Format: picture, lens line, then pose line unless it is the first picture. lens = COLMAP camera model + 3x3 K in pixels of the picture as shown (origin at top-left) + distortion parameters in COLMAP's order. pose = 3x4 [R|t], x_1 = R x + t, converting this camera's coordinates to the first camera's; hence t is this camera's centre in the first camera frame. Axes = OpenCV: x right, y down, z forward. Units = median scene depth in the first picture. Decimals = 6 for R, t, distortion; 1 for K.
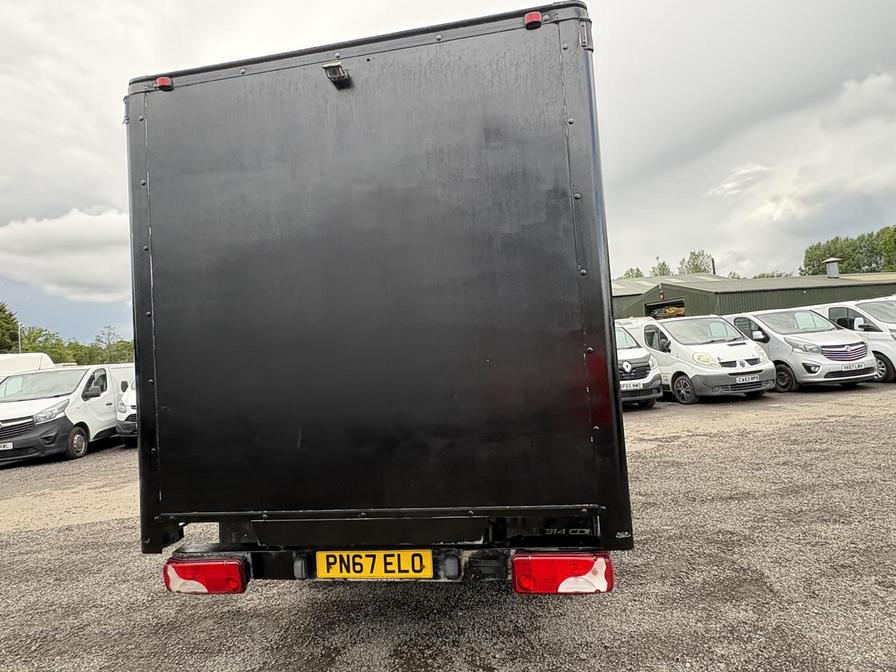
lens RADIAL K [[524.1, 0, 452.2], [0, 524.1, 333.2], [0, 0, 1]] dist [0.000940, 0.000979]
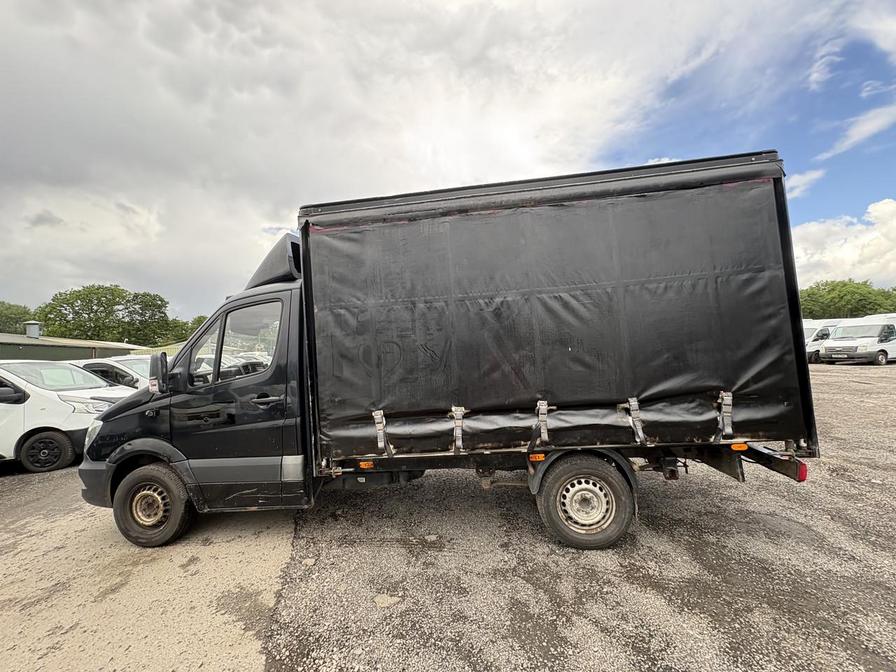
lens RADIAL K [[356.5, 0, 448.0], [0, 356.5, 337.3], [0, 0, 1]] dist [-0.001413, 0.000068]
pose [[-0.053749, 0.120509, 0.991256, -1.362334], [0.026235, 0.992519, -0.119240, 0.143171], [-0.998210, 0.019596, -0.056508, 1.812329]]
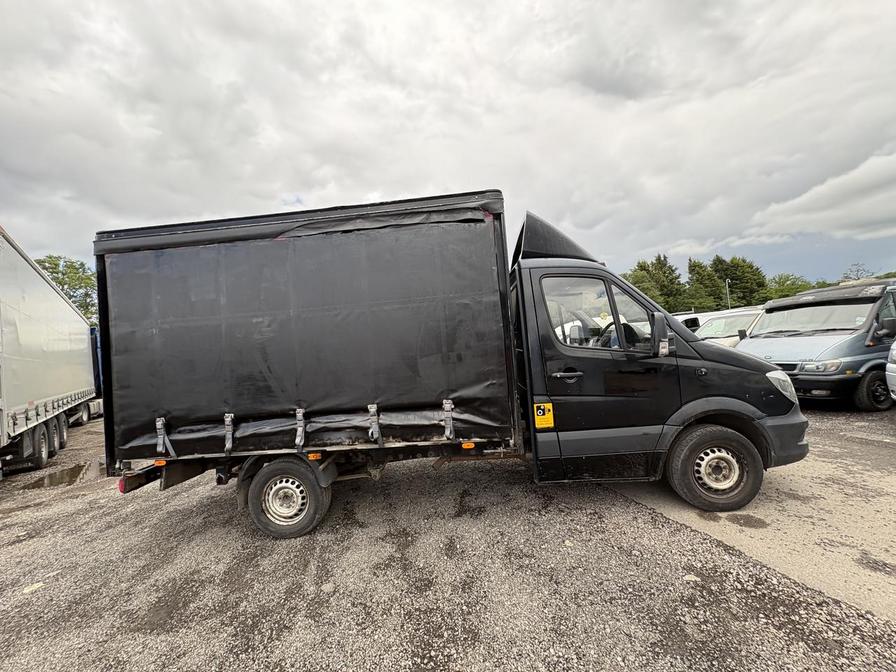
lens RADIAL K [[369.9, 0, 462.5], [0, 369.9, 335.8], [0, 0, 1]] dist [0.016820, -0.000093]
pose [[0.092139, 0.044219, -0.994764, 1.515304], [0.117803, 0.991513, 0.054986, -0.079476], [0.988753, -0.122253, 0.086148, 1.782961]]
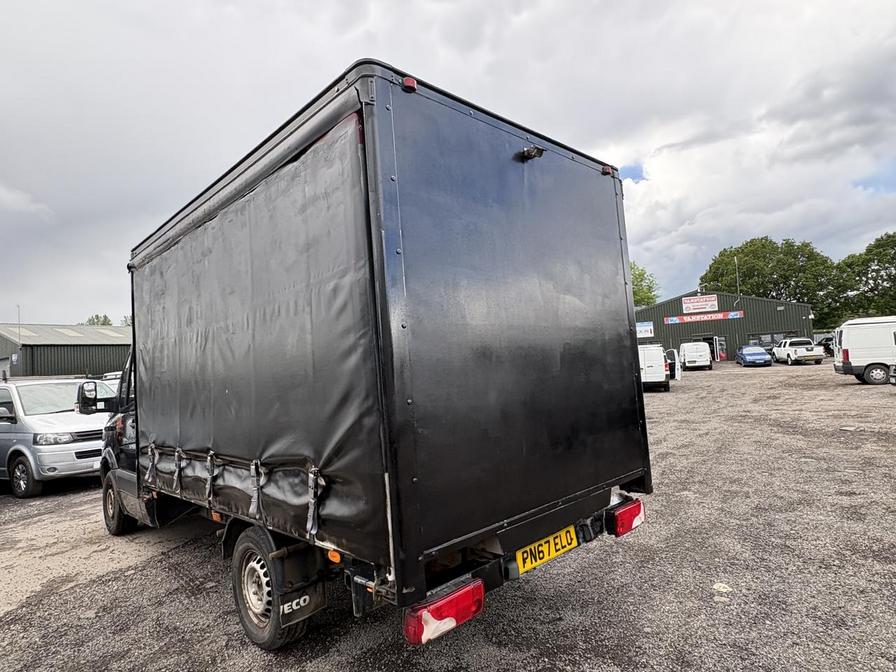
lens RADIAL K [[521.9, 0, 448.0], [0, 521.9, 336.0], [0, 0, 1]] dist [-0.001261, 0.000113]
pose [[0.592150, 0.090197, 0.800764, -1.066237], [-0.008209, 0.994340, -0.105930, 0.066068], [-0.805786, 0.056153, 0.589538, 0.365143]]
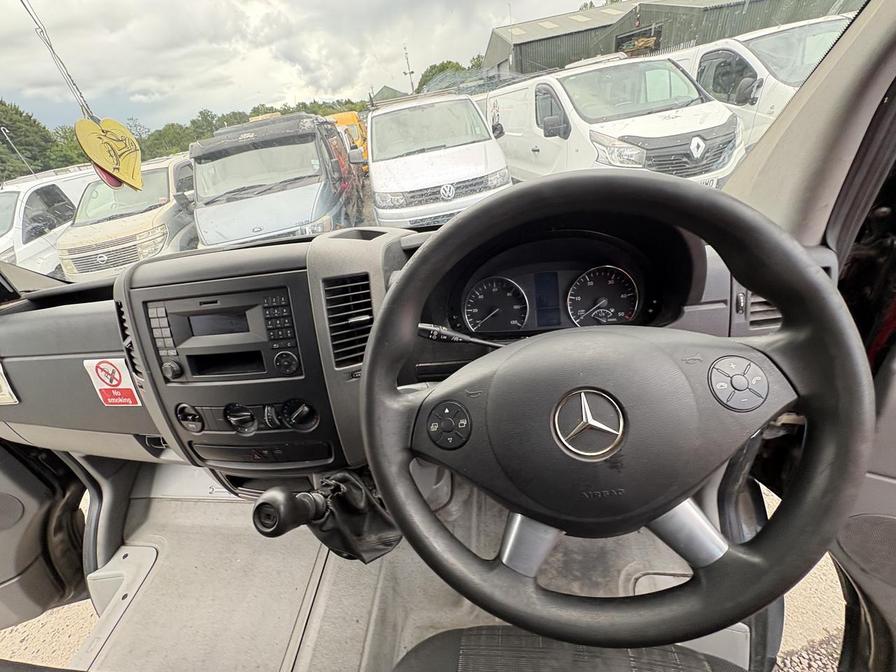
lens RADIAL K [[356.5, 0, 448.0], [0, 356.5, 337.3], [0, 0, 1]] dist [-0.001413, 0.000068]
pose [[0.995188, -0.097296, -0.011581, 0.261397], [0.086641, 0.818618, 0.567766, -0.020572], [-0.045761, -0.566038, 0.823108, 2.328051]]
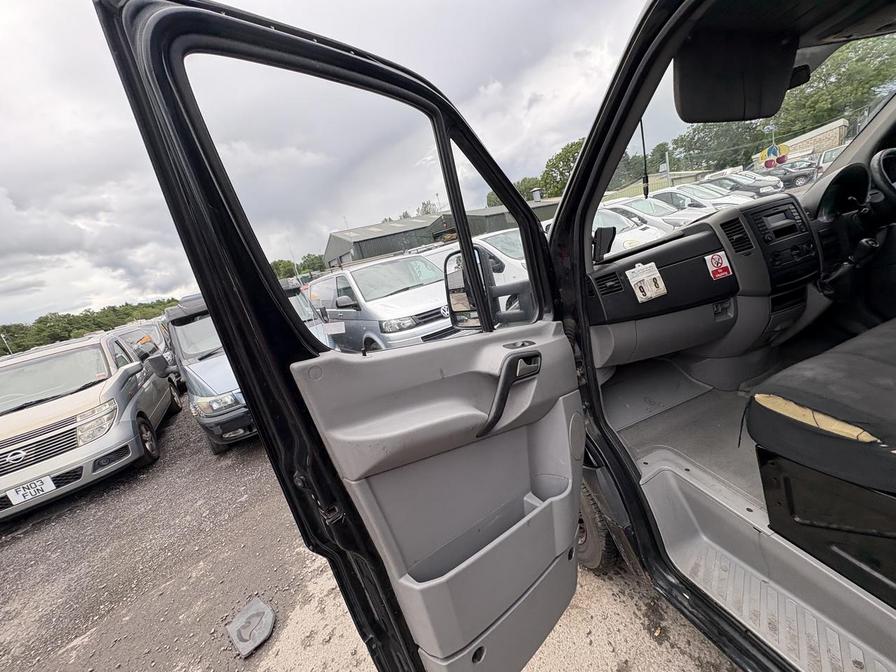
lens RADIAL K [[356.5, 0, 448.0], [0, 356.5, 337.3], [0, 0, 1]] dist [-0.001413, 0.000068]
pose [[0.871708, -0.239205, 0.427675, -0.531315], [0.155428, 0.962664, 0.221631, 0.050440], [-0.464722, -0.126725, 0.876341, 2.248912]]
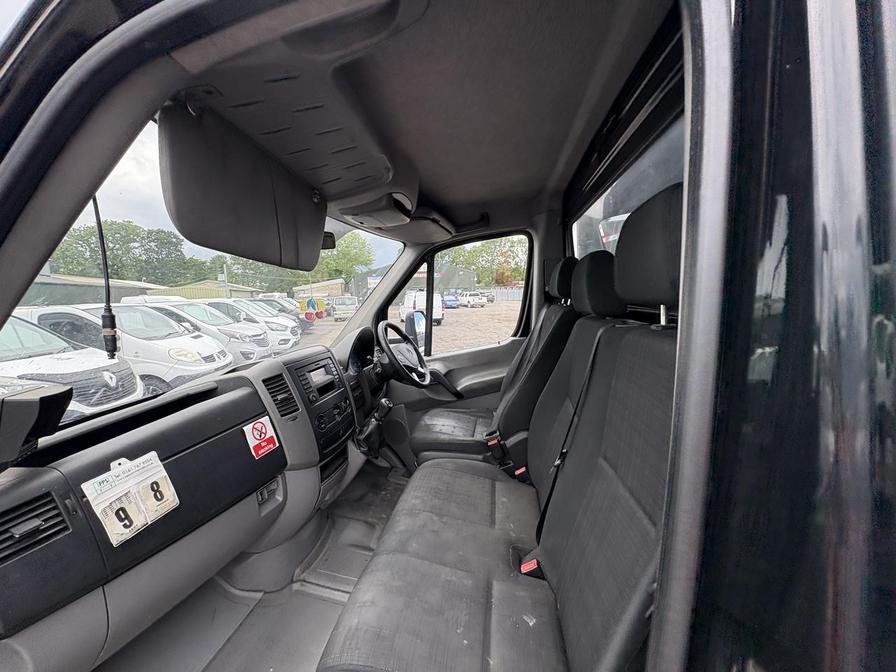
lens RADIAL K [[355.8, 0, 446.8], [0, 355.8, 337.5], [0, 0, 1]] dist [0.001073, 0.000606]
pose [[-0.008059, -0.037823, 0.999252, -0.331298], [0.006746, 0.999260, 0.037878, 0.008191], [-0.999945, 0.007046, -0.007798, 2.332710]]
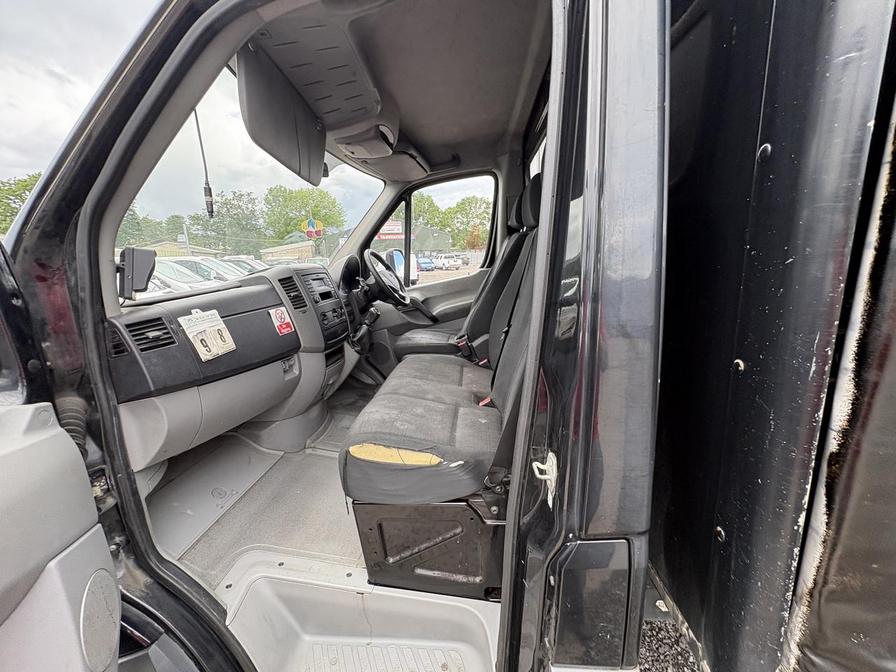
lens RADIAL K [[355.8, 0, 446.8], [0, 355.8, 337.5], [0, 0, 1]] dist [0.001073, 0.000606]
pose [[-0.077419, -0.134930, 0.987826, -0.453531], [0.011393, 0.990615, 0.136204, 0.082589], [-0.996934, 0.021799, -0.075156, 2.338779]]
